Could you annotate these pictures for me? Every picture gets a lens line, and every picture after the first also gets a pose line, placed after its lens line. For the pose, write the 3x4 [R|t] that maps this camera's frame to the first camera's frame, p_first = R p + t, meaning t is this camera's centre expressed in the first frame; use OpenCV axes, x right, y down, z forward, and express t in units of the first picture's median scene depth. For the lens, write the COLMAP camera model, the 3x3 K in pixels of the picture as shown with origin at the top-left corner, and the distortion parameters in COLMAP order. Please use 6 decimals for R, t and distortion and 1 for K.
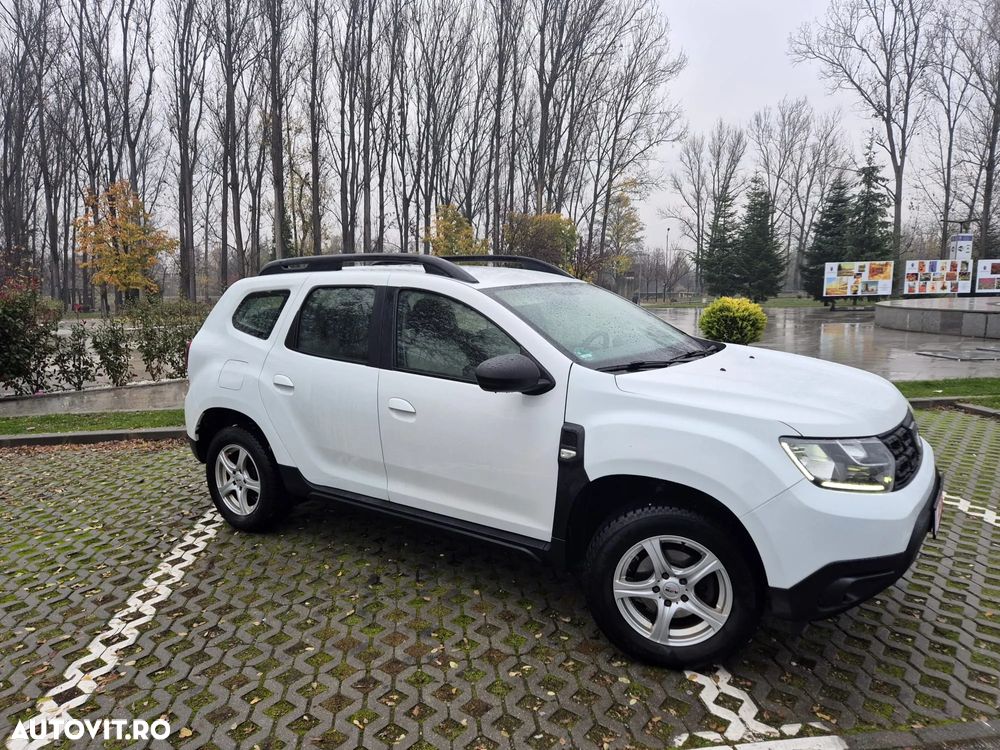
lens RADIAL K [[668.6, 0, 499.2], [0, 668.6, 373.8], [0, 0, 1]] dist [0.074930, -0.055825]
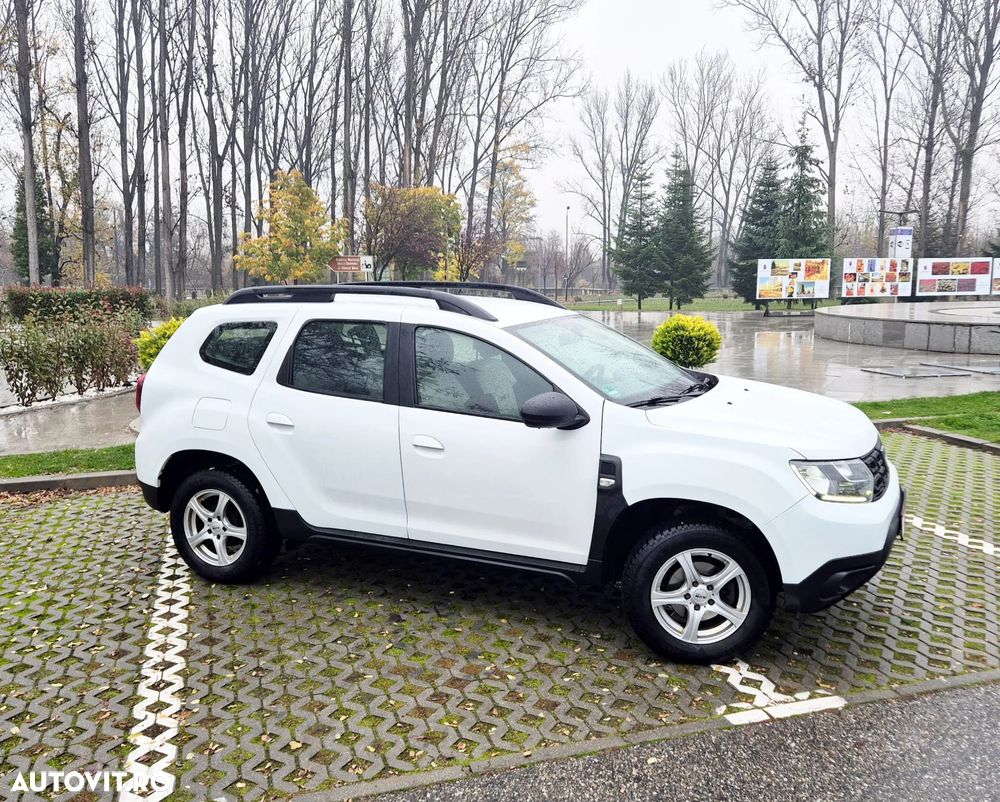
lens RADIAL K [[892.3, 0, 523.5], [0, 892.3, 395.7], [0, 0, 1]] dist [0.066683, -0.031137]
pose [[0.980292, -0.015025, 0.196980, -0.230641], [0.014567, 0.999887, 0.003777, -0.022682], [-0.197014, -0.000833, 0.980400, -0.304259]]
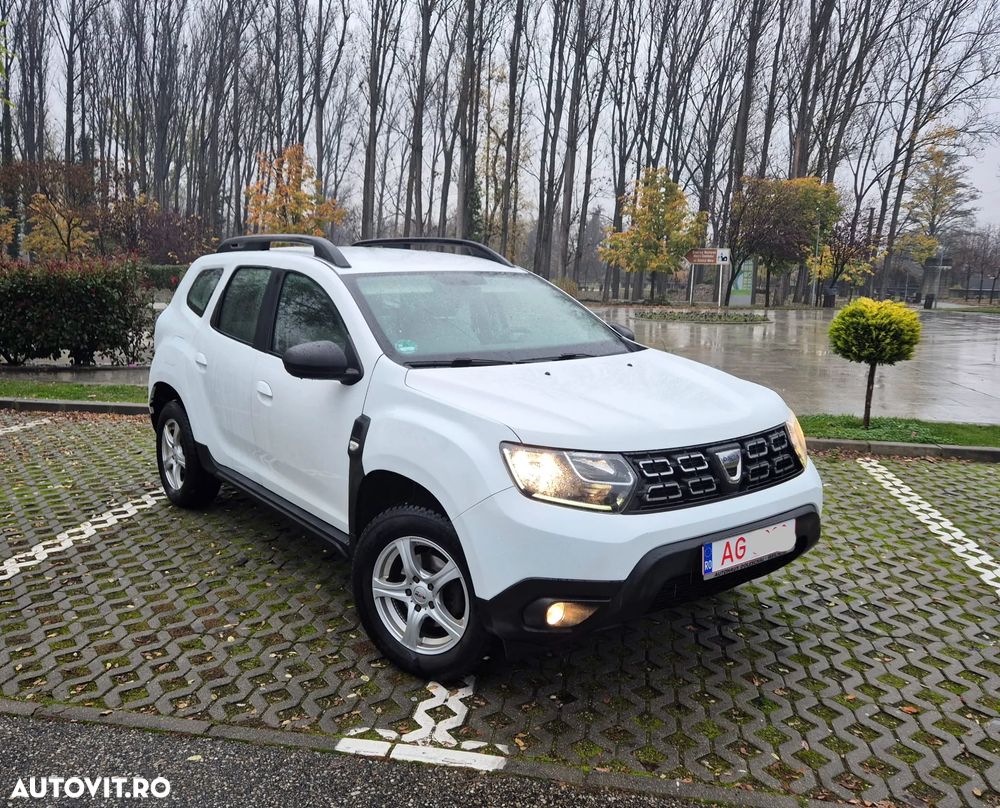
lens RADIAL K [[849.0, 0, 473.6], [0, 849.0, 380.4], [0, 0, 1]] dist [0.060907, -0.031486]
pose [[0.948987, 0.073934, -0.306525, 0.456800], [-0.074017, 0.997192, 0.011369, -0.001651], [0.306505, 0.011899, 0.951795, -0.088598]]
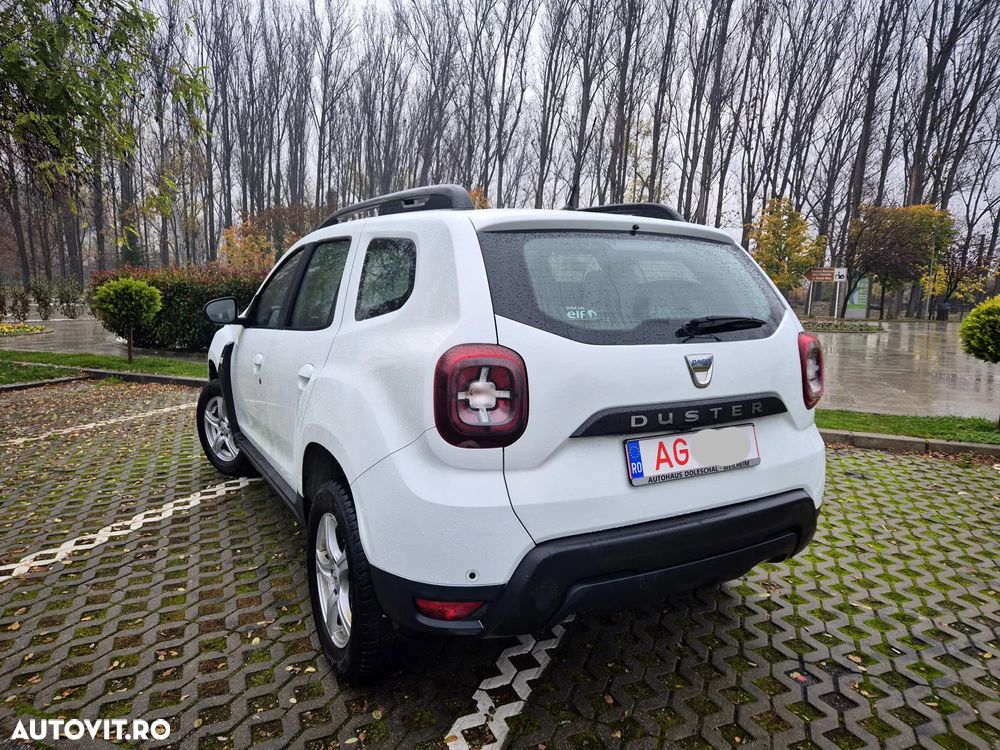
lens RADIAL K [[668.6, 0, 502.5], [0, 668.6, 371.6], [0, 0, 1]] dist [0.074930, -0.055825]
pose [[0.879600, 0.092926, -0.466550, 0.441980], [-0.095890, 0.995239, 0.017444, 0.010233], [0.465950, 0.029393, 0.884323, 0.228296]]
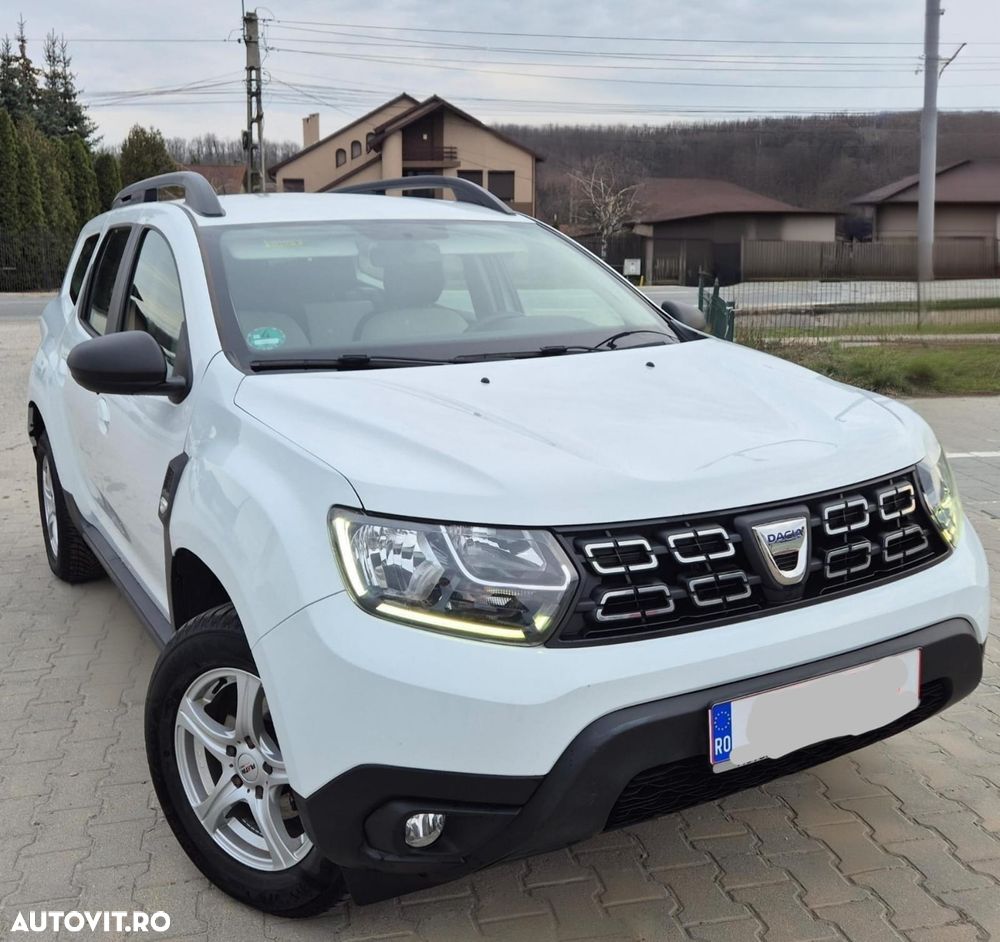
lens RADIAL K [[1083.2, 0, 481.9], [0, 1083.2, 427.4], [0, 0, 1]] dist [0.022942, 0.000000]
pose [[0.898540, 0.076656, -0.432146, 0.536482], [-0.061908, 0.996921, 0.048117, -0.007180], [0.434504, -0.016482, 0.900519, 0.196010]]
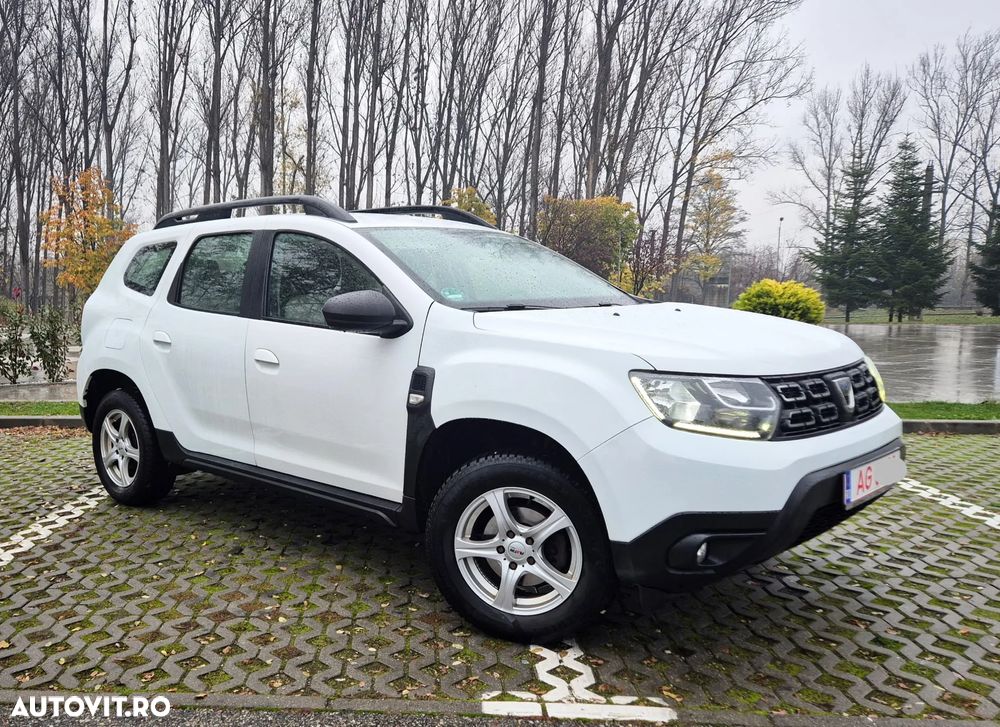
lens RADIAL K [[857.6, 0, 362.2], [0, 857.6, 392.6], [0, 0, 1]] dist [0.077061, -0.056110]
pose [[0.978786, 0.032419, -0.202306, 0.188572], [-0.036396, 0.999210, -0.015968, 0.094482], [0.201629, 0.022992, 0.979192, -0.098802]]
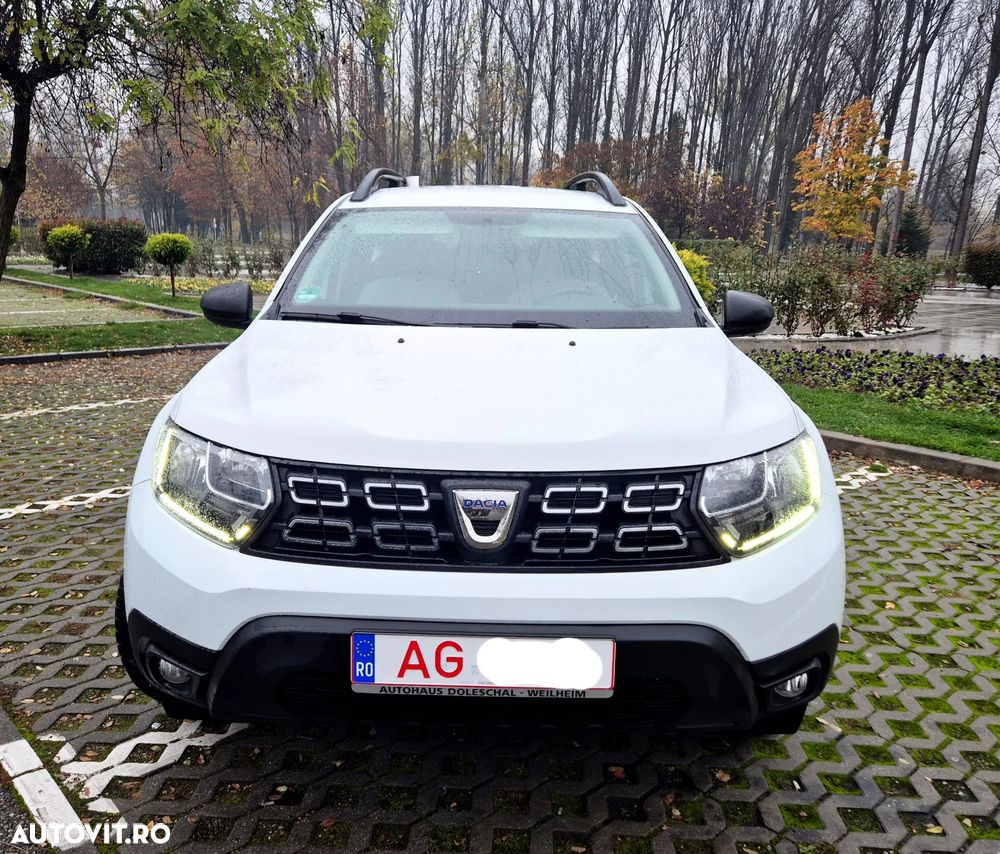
lens RADIAL K [[877.9, 0, 477.1], [0, 877.9, 430.1], [0, 0, 1]] dist [0.059969, -0.033393]
pose [[0.562315, 0.212803, -0.799072, 0.800650], [-0.151406, 0.976480, 0.153503, -0.046124], [0.812944, 0.034667, 0.581309, 0.458153]]
